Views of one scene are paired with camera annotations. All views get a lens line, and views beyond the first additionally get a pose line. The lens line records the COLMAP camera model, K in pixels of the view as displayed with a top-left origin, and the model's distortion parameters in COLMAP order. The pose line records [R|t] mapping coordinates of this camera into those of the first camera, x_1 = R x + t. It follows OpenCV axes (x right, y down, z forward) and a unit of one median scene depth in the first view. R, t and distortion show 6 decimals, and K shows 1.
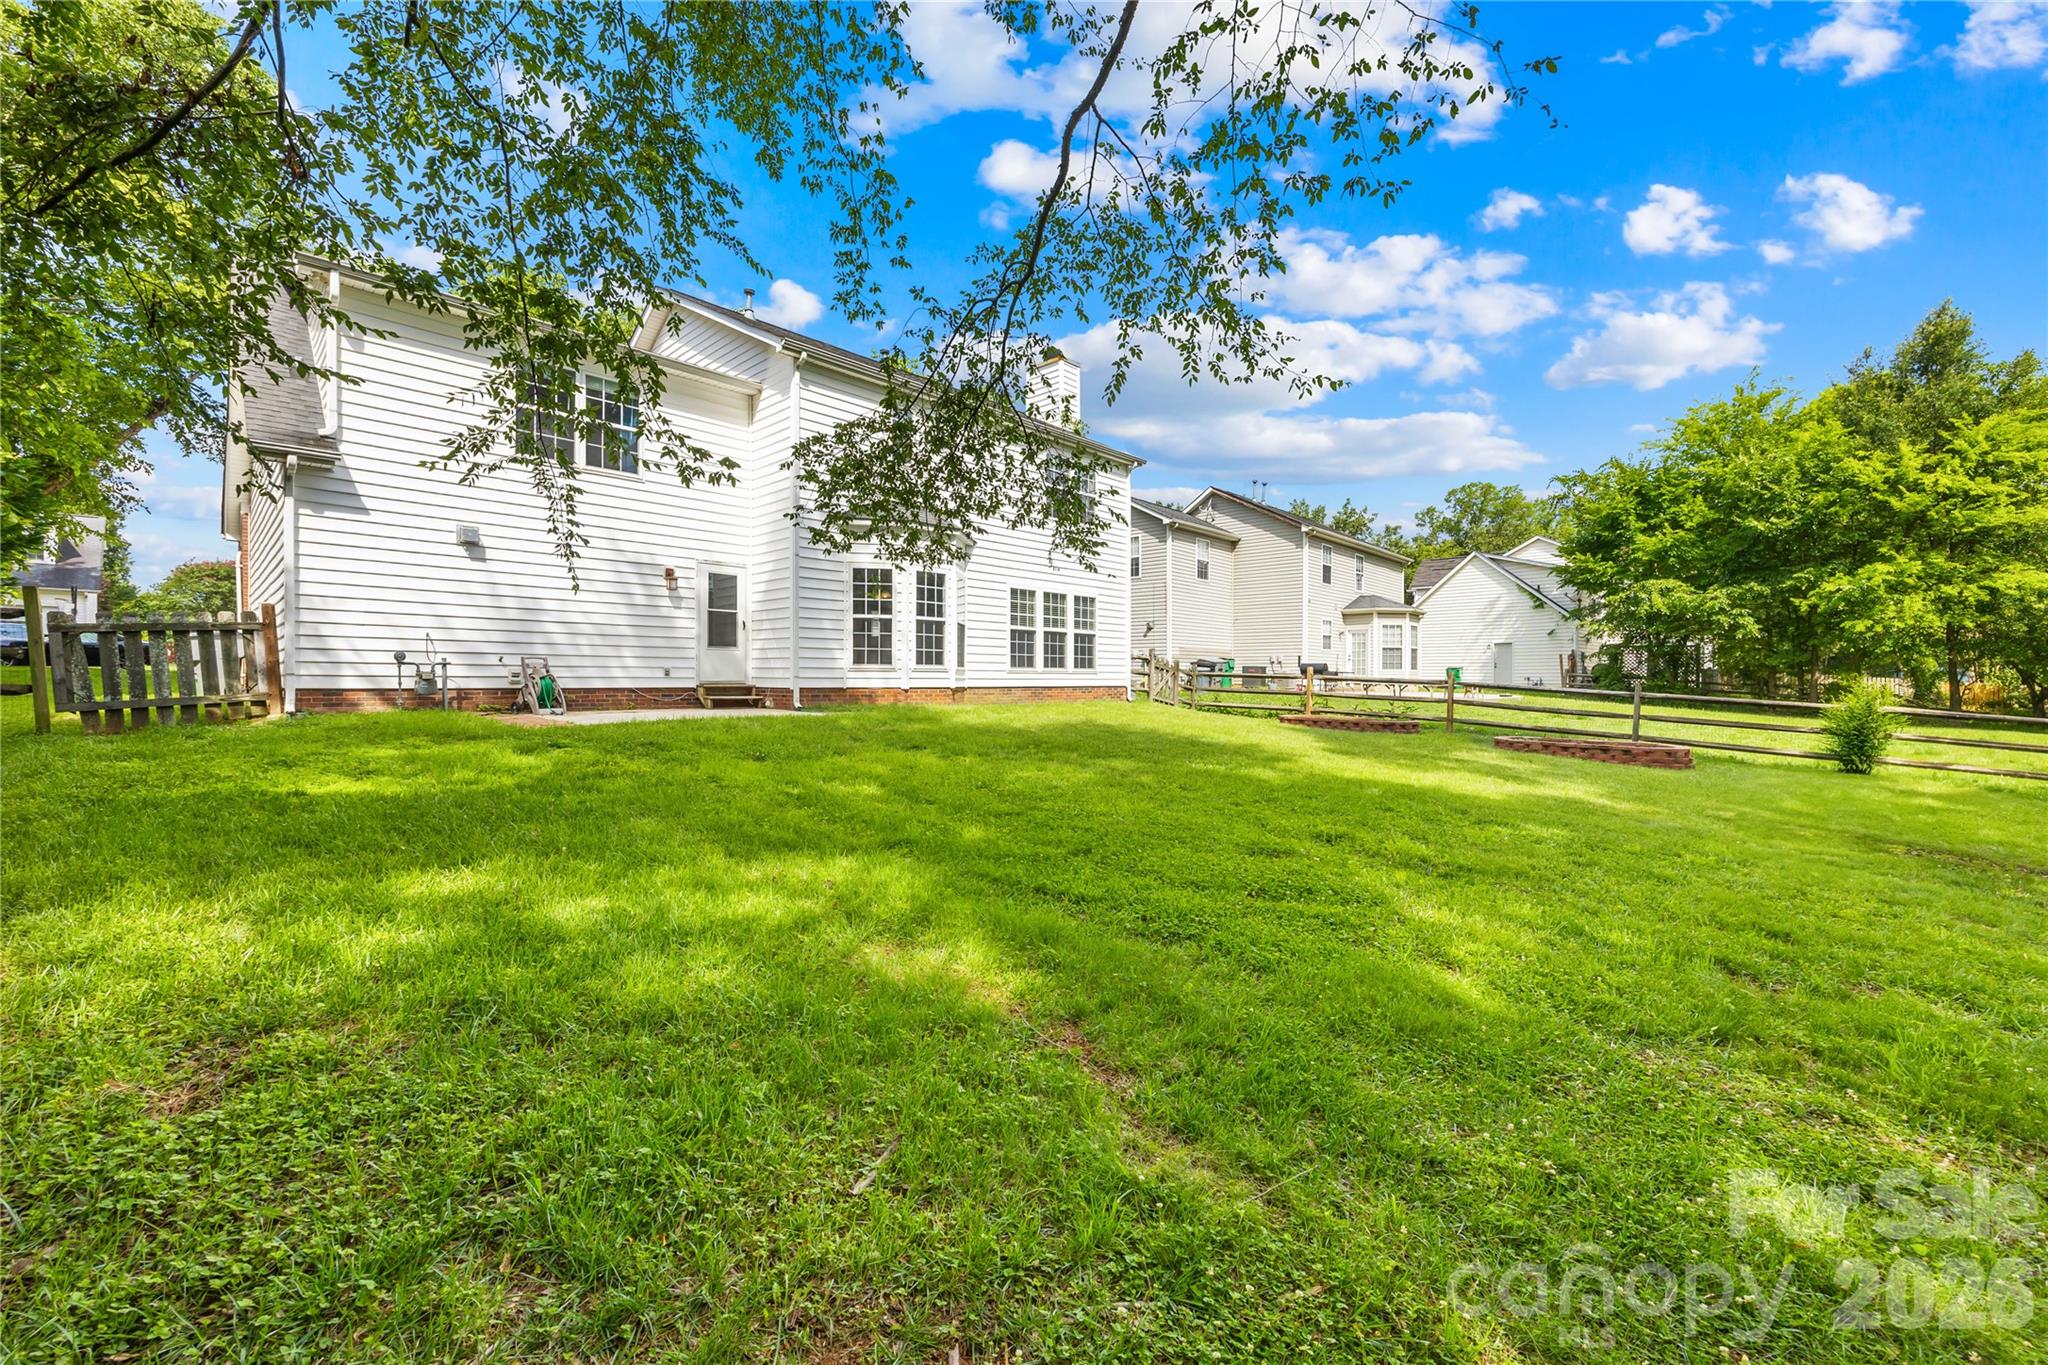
lens RADIAL K [[810.8, 0, 1071.3], [0, 810.8, 680.8], [0, 0, 1]] dist [-0.000878, -0.000110]
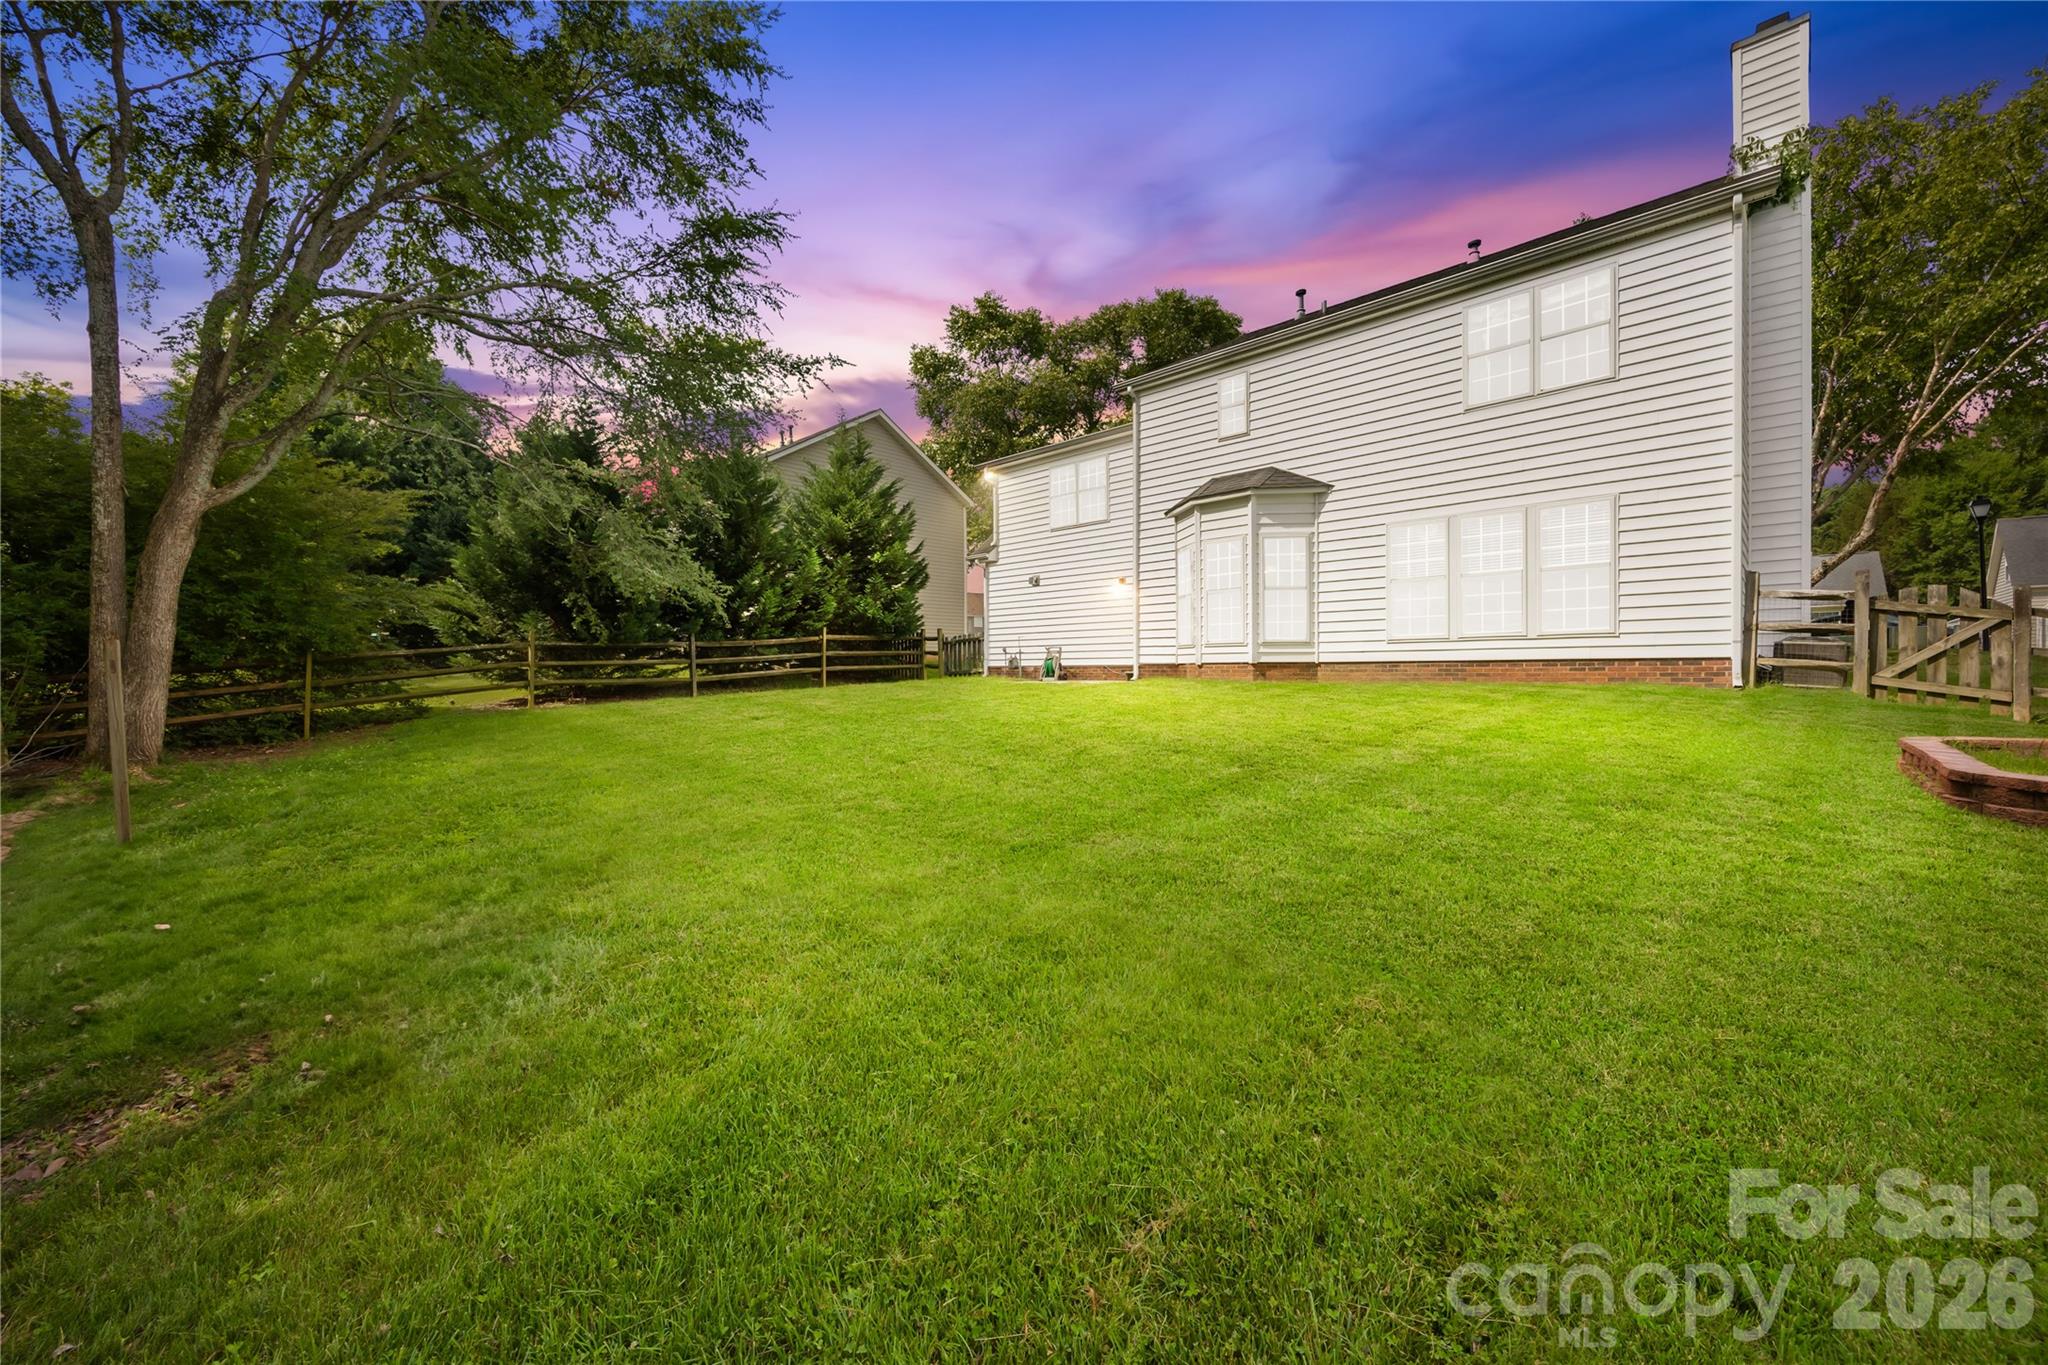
lens RADIAL K [[810.8, 0, 1071.3], [0, 810.8, 680.8], [0, 0, 1]] dist [-0.000878, -0.000110]
pose [[-0.032375, 0.010293, -0.999423, 0.807336], [0.003918, 0.999941, 0.010171, 0.018698], [0.999468, -0.003586, -0.032413, 0.868234]]
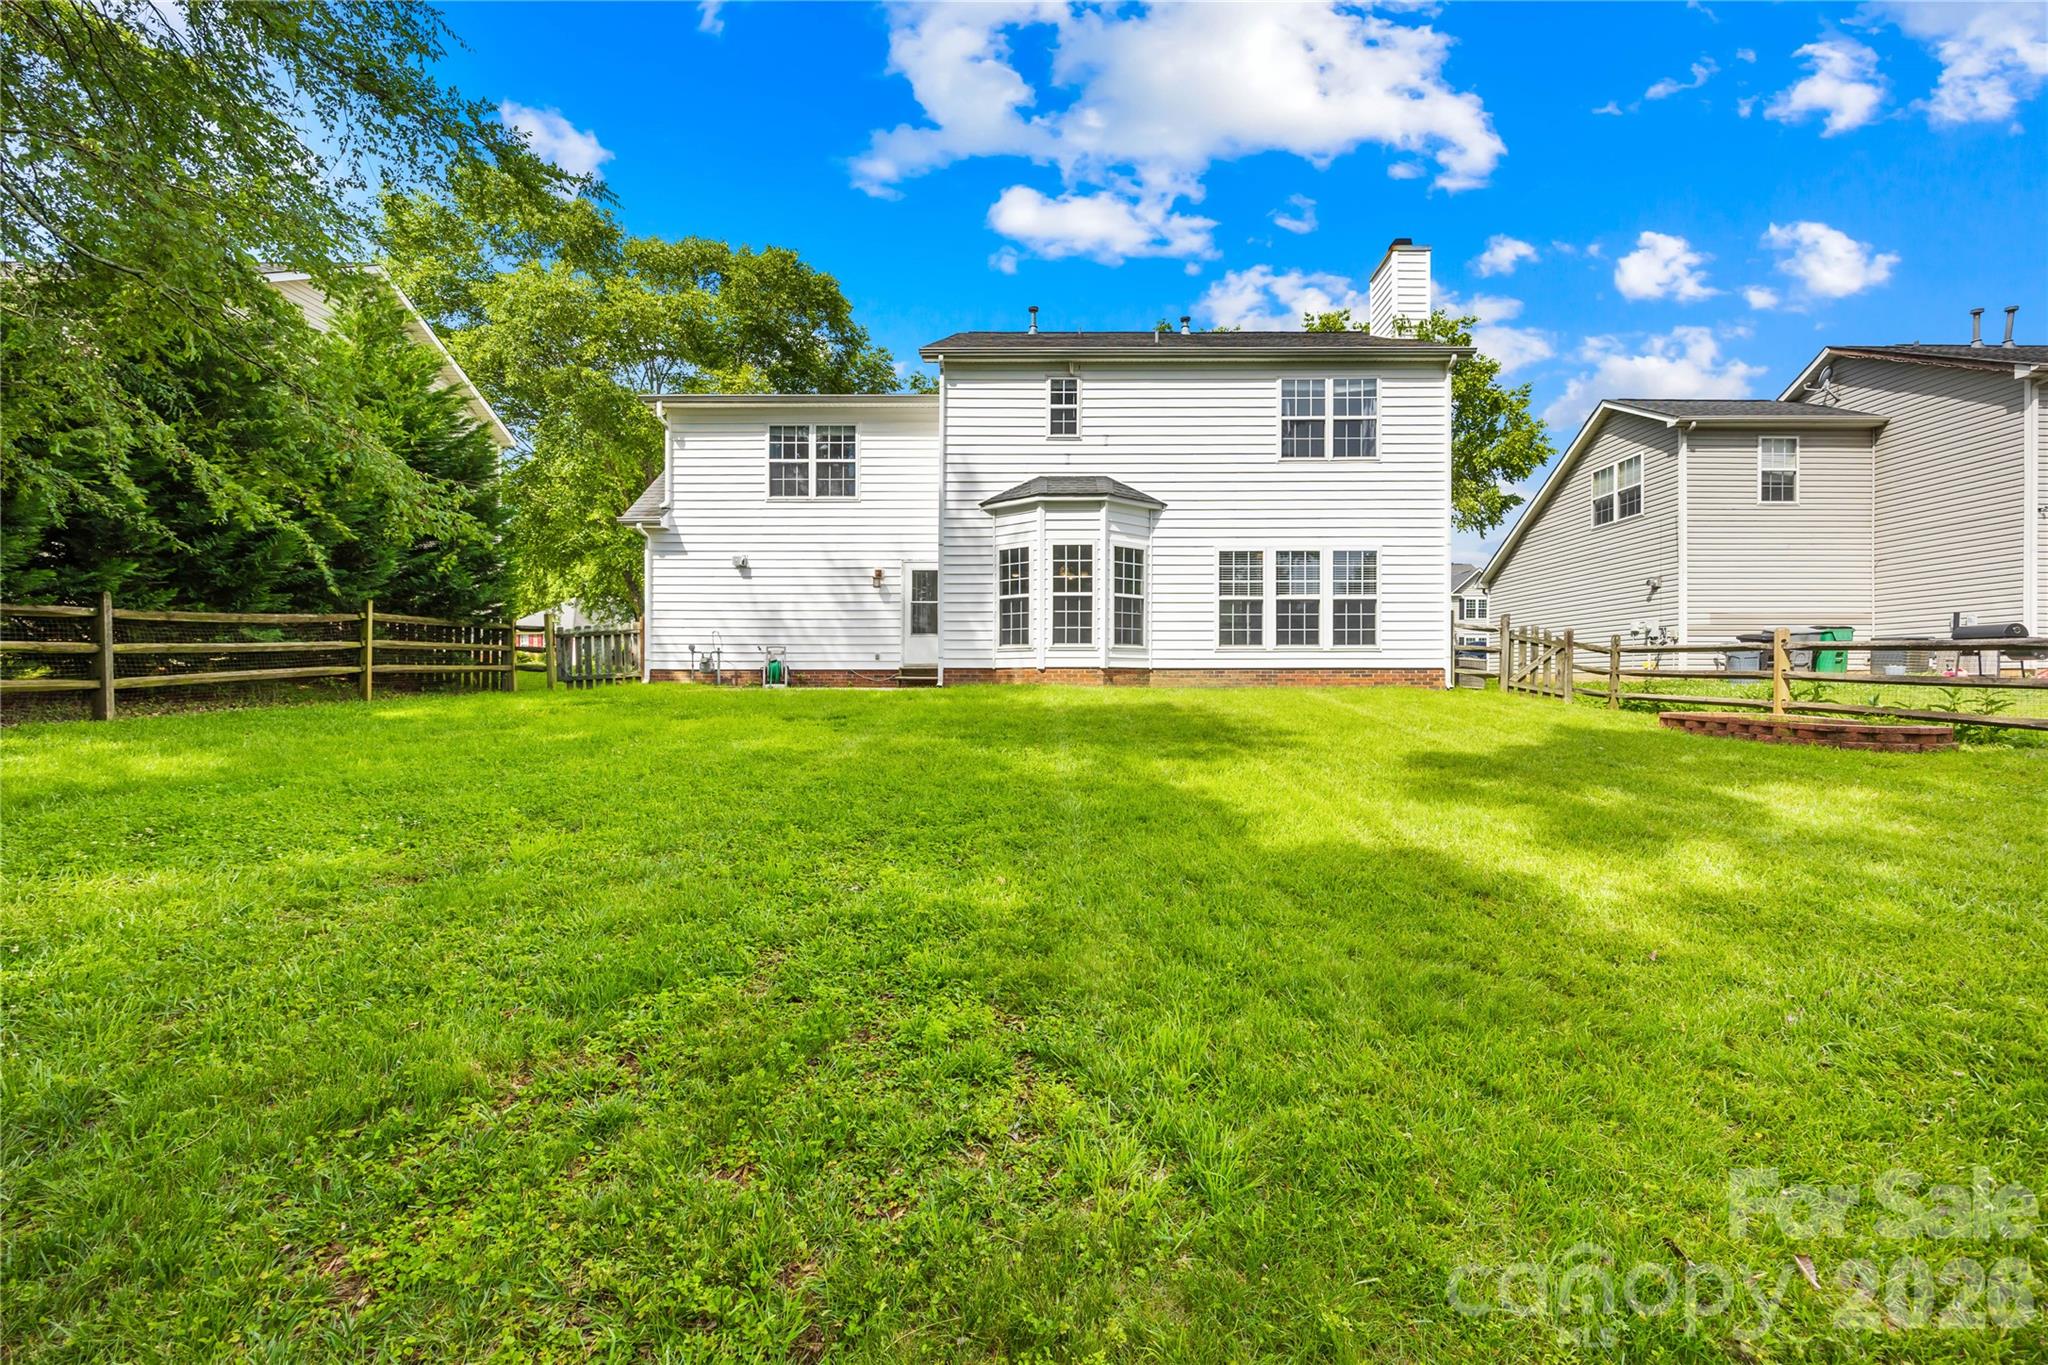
lens RADIAL K [[810.8, 0, 1071.3], [0, 810.8, 680.8], [0, 0, 1]] dist [-0.000878, -0.000110]
pose [[0.667763, -0.006477, -0.744346, 0.528041], [0.002008, 0.999974, -0.006901, 0.030480], [0.744371, 0.003114, 0.667759, 0.373478]]
